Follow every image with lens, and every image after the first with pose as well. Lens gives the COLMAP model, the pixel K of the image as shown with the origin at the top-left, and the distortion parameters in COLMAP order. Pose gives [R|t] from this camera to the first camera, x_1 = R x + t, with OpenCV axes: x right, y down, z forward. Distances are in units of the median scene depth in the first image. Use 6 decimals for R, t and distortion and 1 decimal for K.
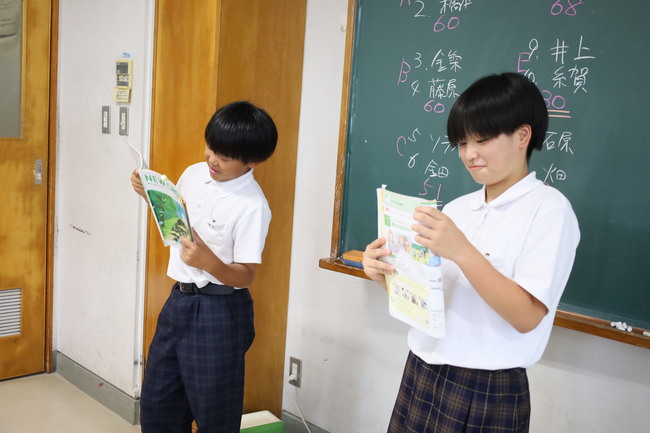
lens RADIAL K [[735.4, 0, 312.1], [0, 735.4, 218.5], [0, 0, 1]] dist [-0.004781, 0.000000]
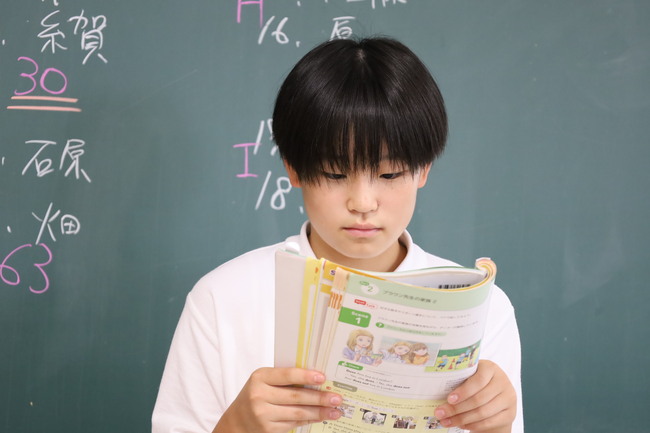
lens RADIAL K [[1689.3, 0, 324.4], [0, 1689.3, 215.6], [0, 0, 1]] dist [0.002211, 0.000000]
pose [[0.395239, -0.098154, 0.913319, -0.531698], [0.112068, 0.992000, 0.058112, -0.092281], [-0.911717, 0.079385, 0.403076, 0.304055]]
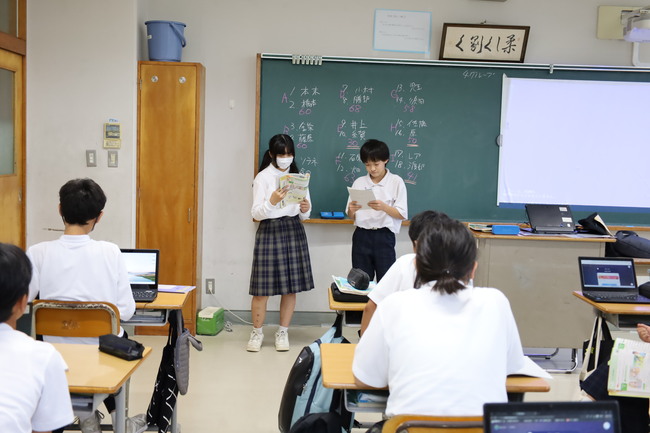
lens RADIAL K [[917.8, 0, 330.6], [0, 917.8, 219.2], [0, 0, 1]] dist [0.020009, 0.000000]
pose [[0.663491, -0.120938, 0.738345, -1.831196], [0.115300, 0.991588, 0.058808, -0.073792], [-0.739246, 0.046113, 0.671854, -0.967702]]
